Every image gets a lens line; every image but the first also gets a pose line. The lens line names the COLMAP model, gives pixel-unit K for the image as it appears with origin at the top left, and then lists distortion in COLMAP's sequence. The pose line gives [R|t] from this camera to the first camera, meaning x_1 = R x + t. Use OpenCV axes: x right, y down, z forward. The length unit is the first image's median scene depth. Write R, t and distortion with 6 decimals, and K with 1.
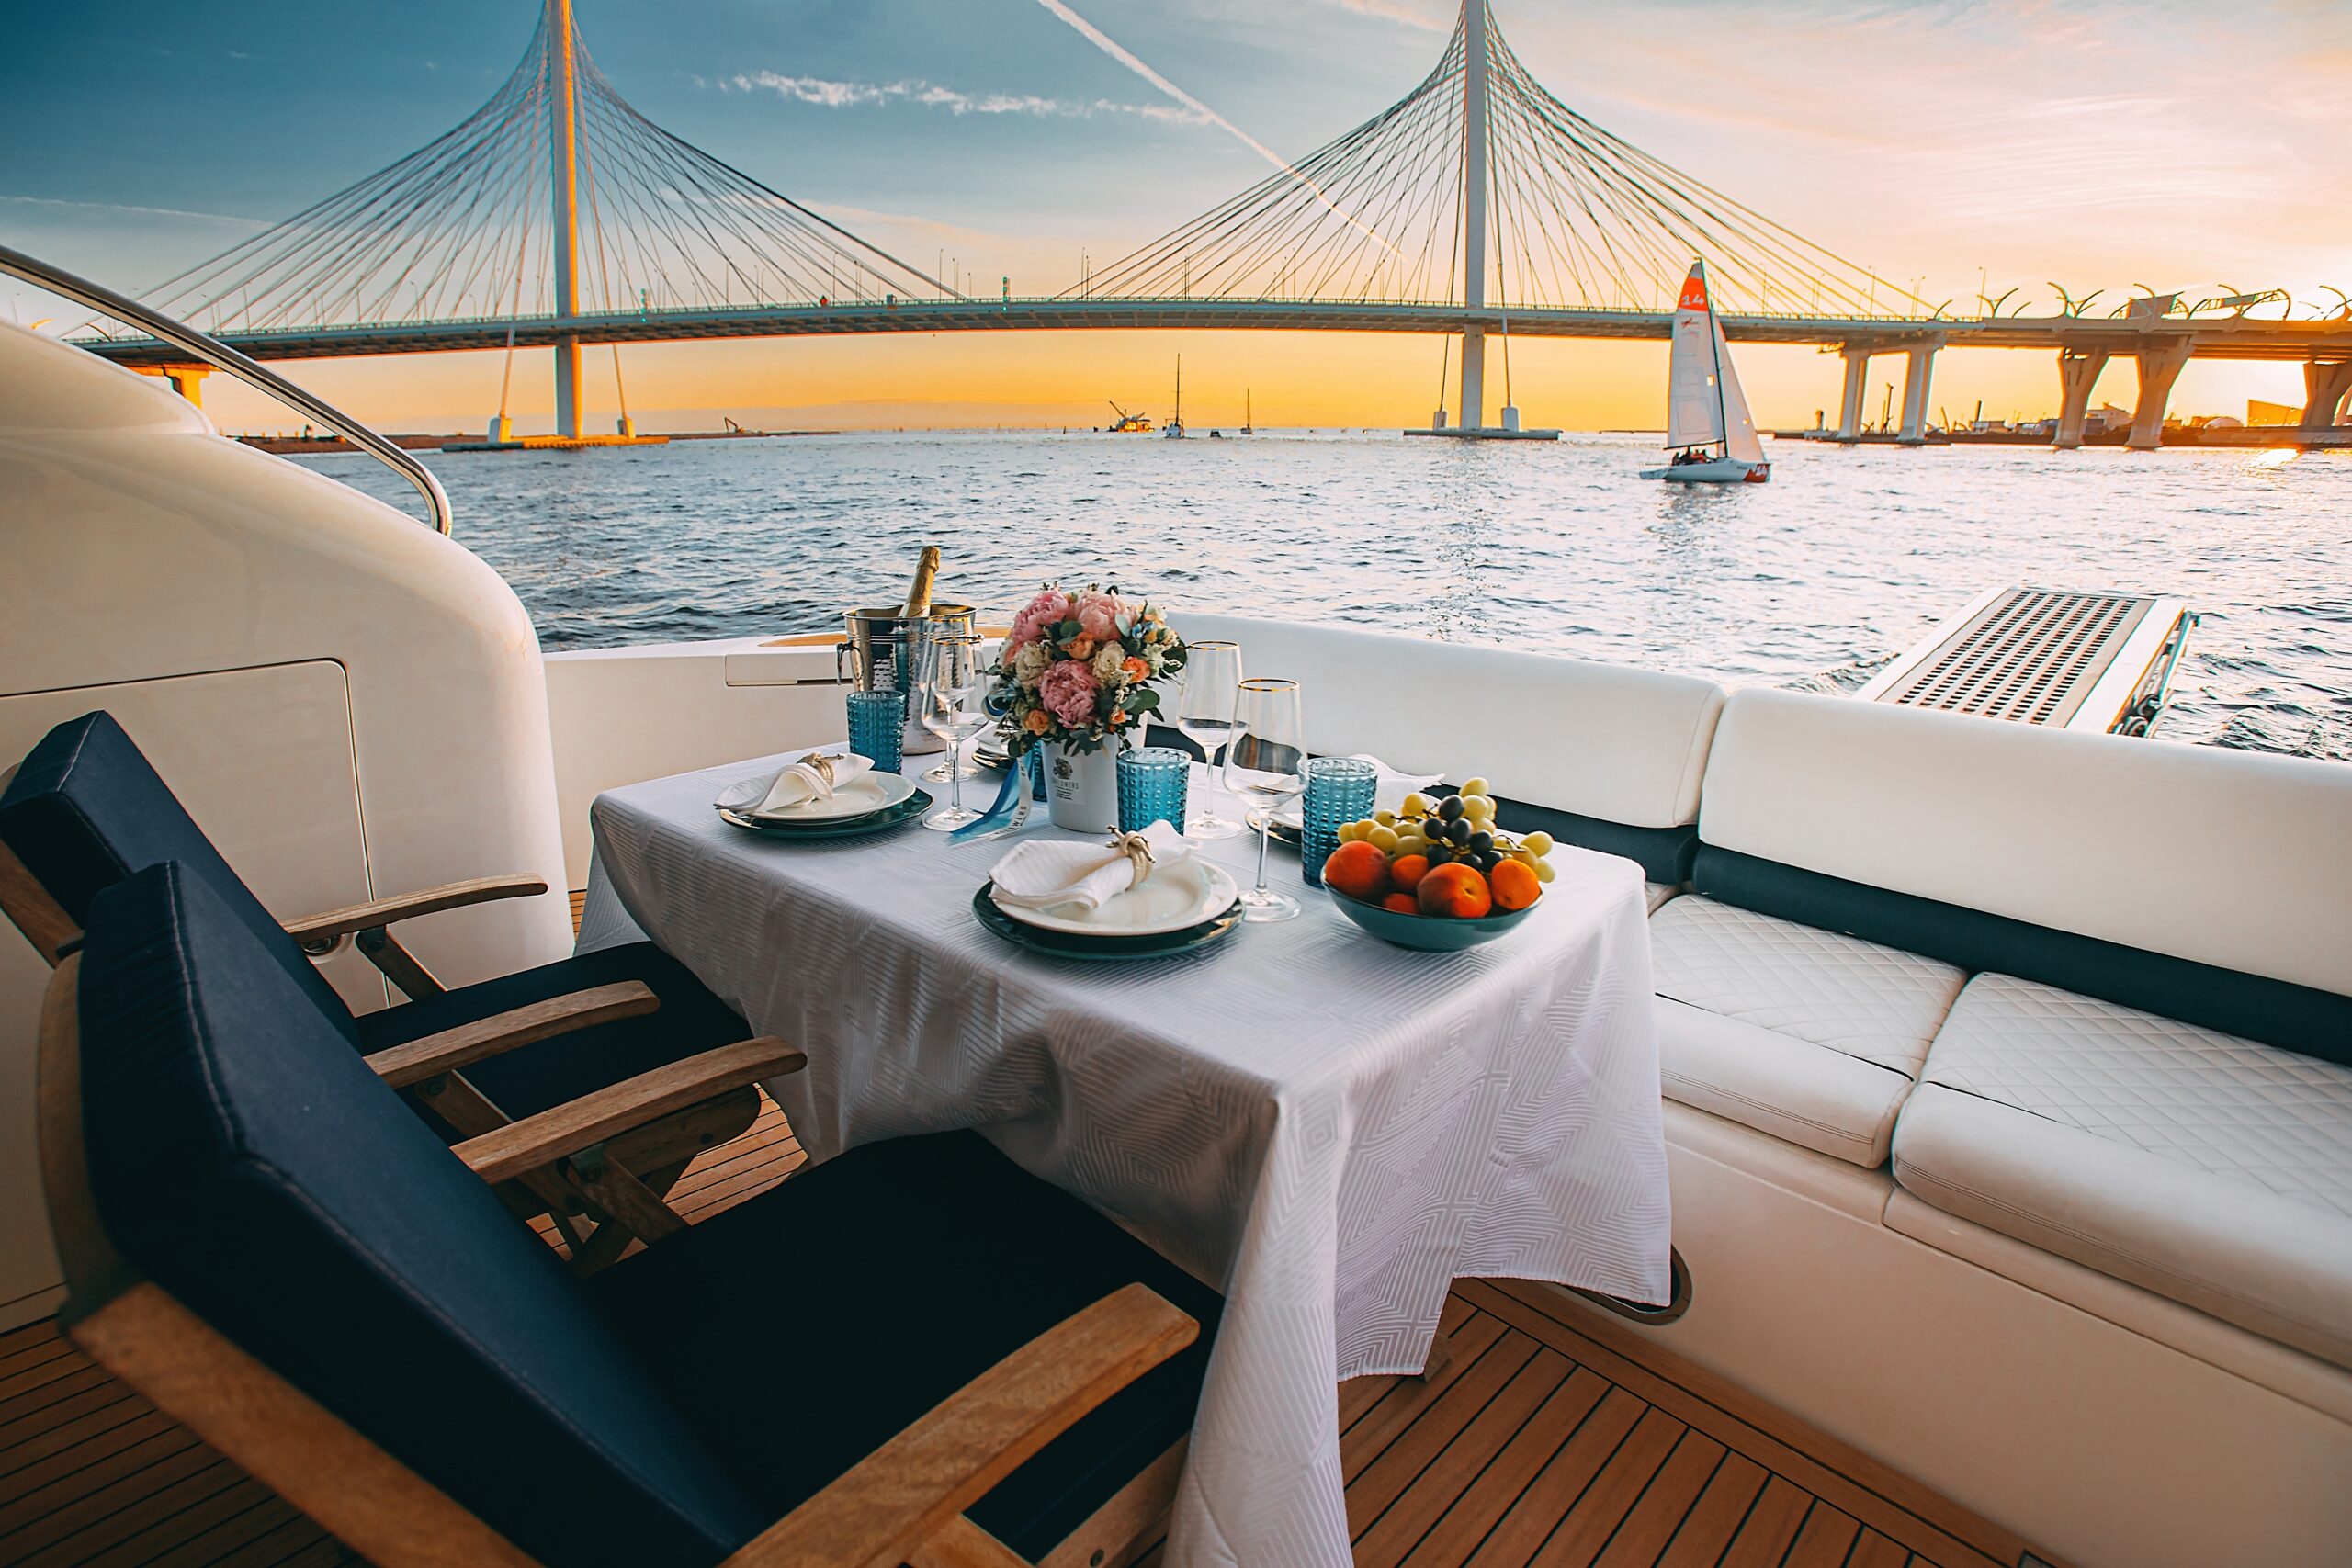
lens RADIAL K [[1077.1, 0, 1166.8], [0, 1077.1, 789.9], [0, 0, 1]] dist [-0.044352, 0.000585]
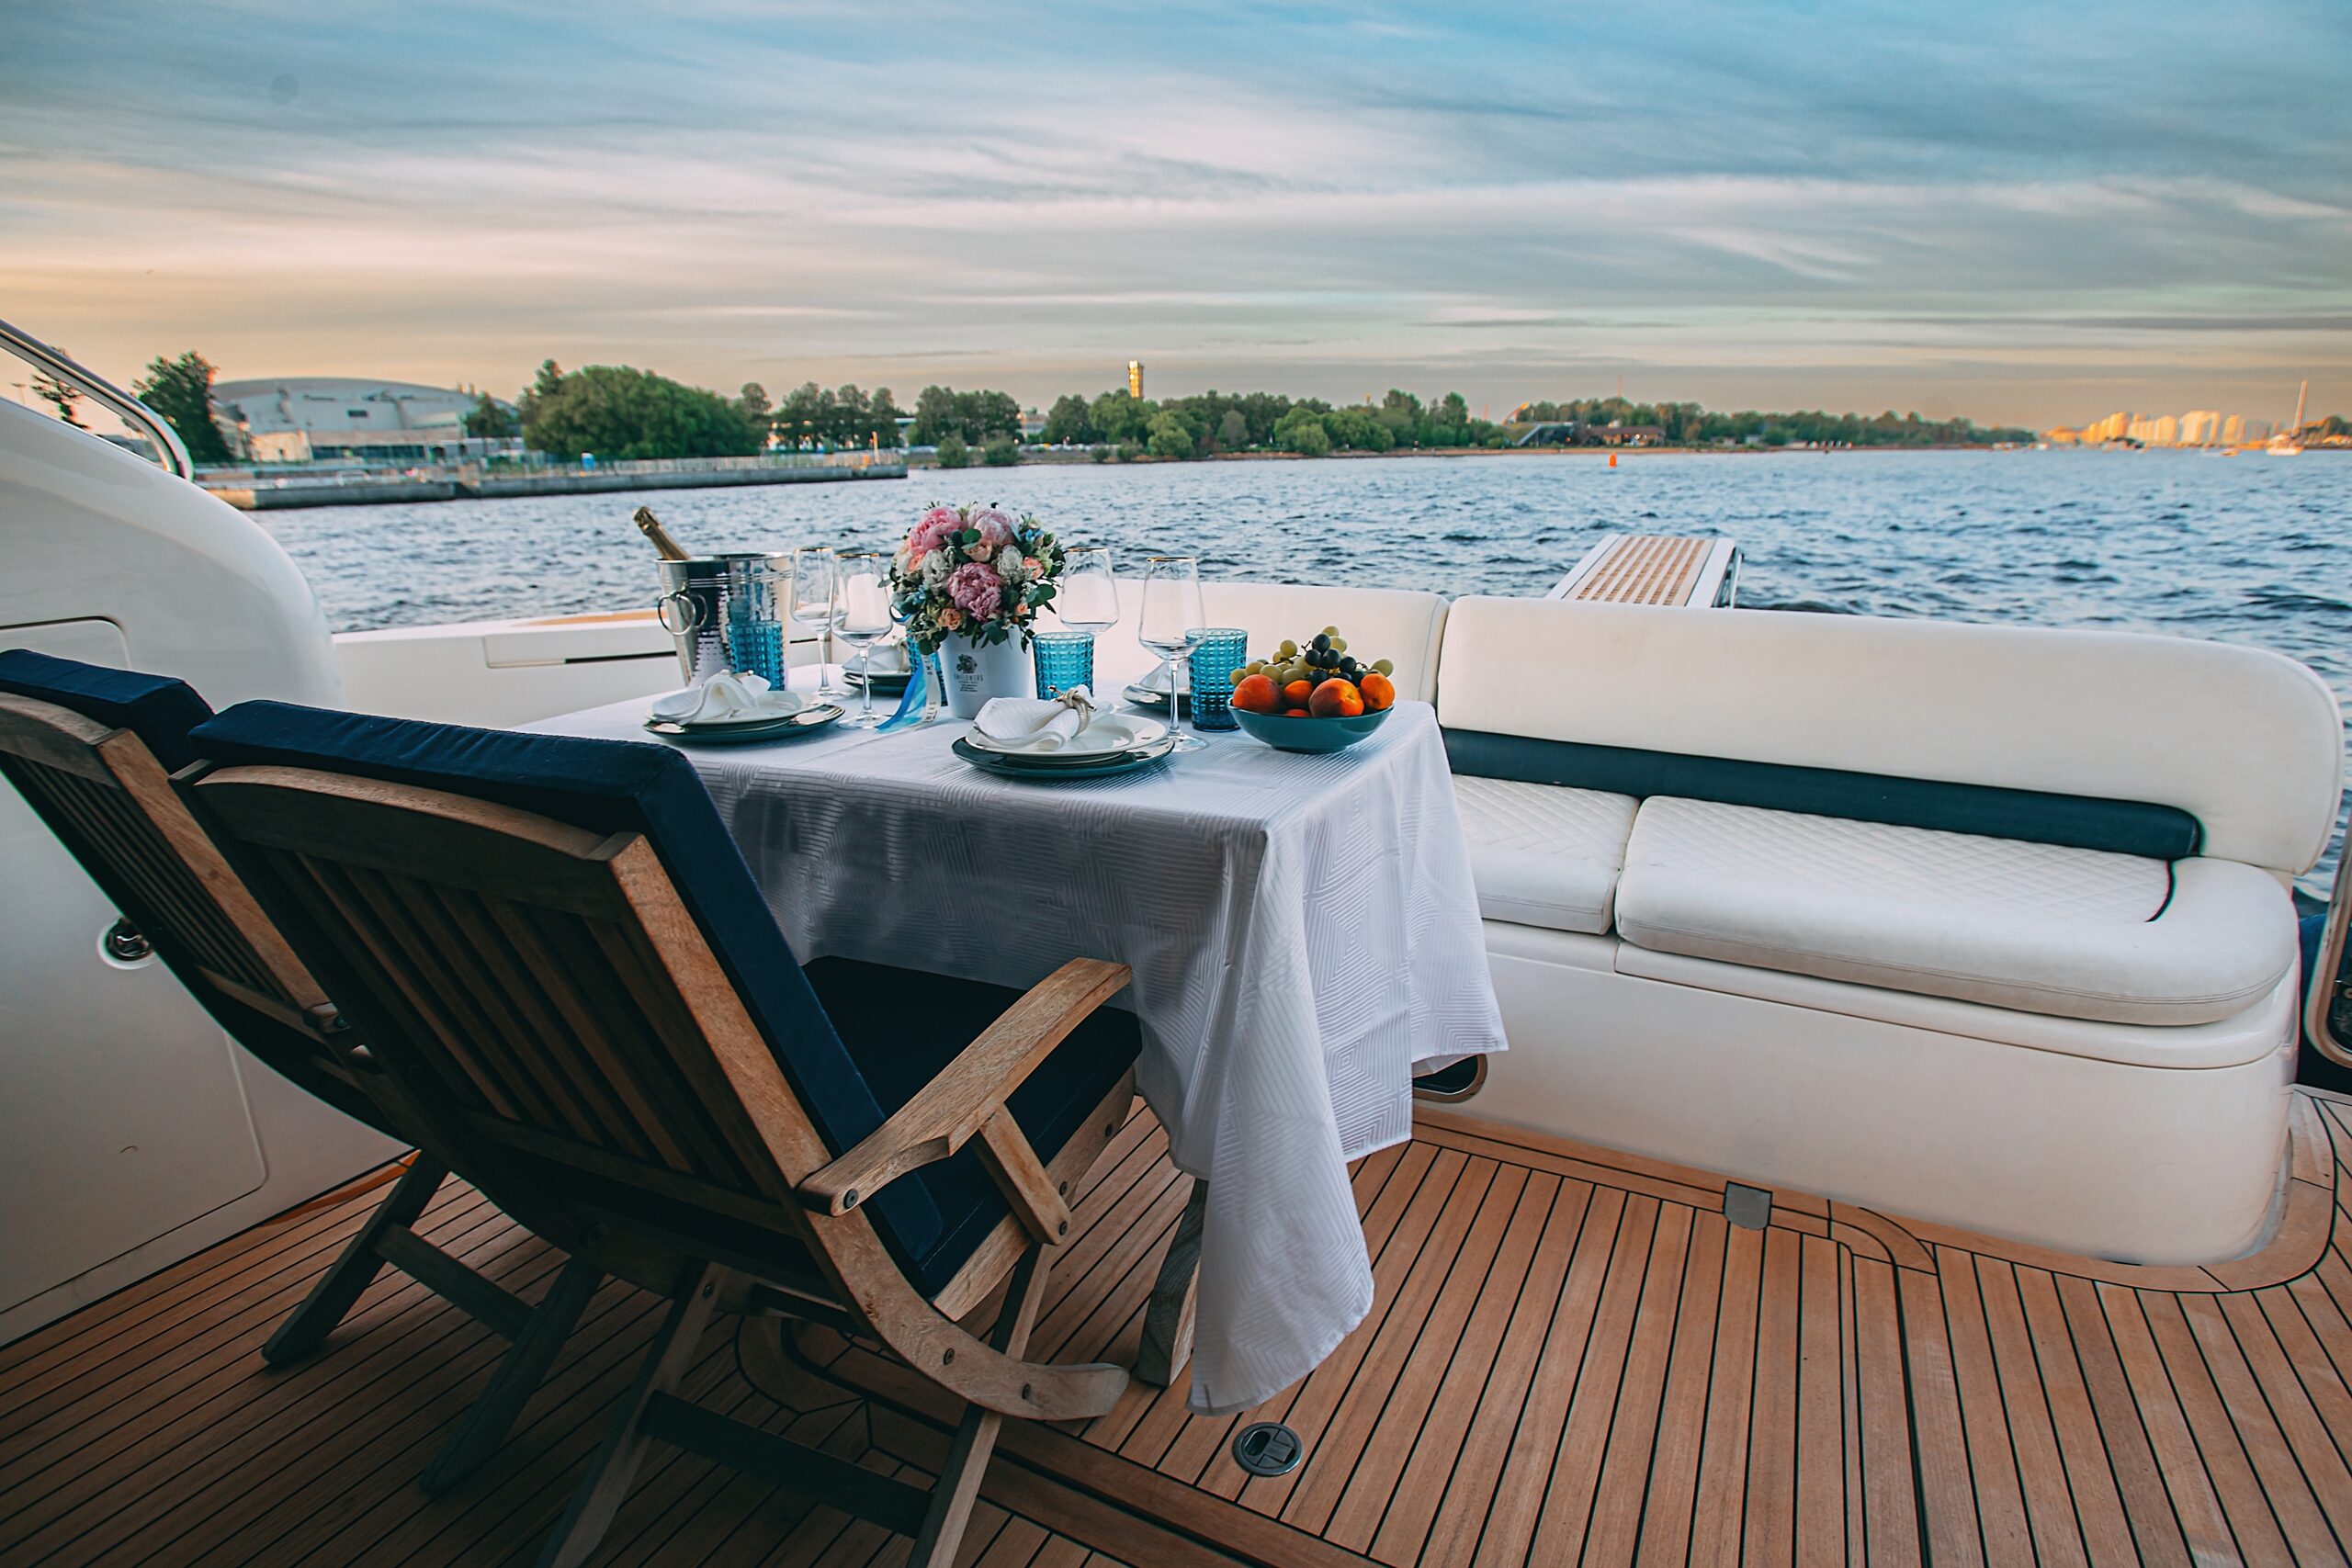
lens RADIAL K [[1077.1, 0, 1197.6], [0, 1077.1, 788.0], [0, 0, 1]] dist [-0.044352, 0.000585]
pose [[0.948908, -0.108134, 0.296448, -0.227362], [0.107264, 0.994044, 0.019249, 0.121036], [-0.296764, 0.013533, 0.954855, -0.159184]]
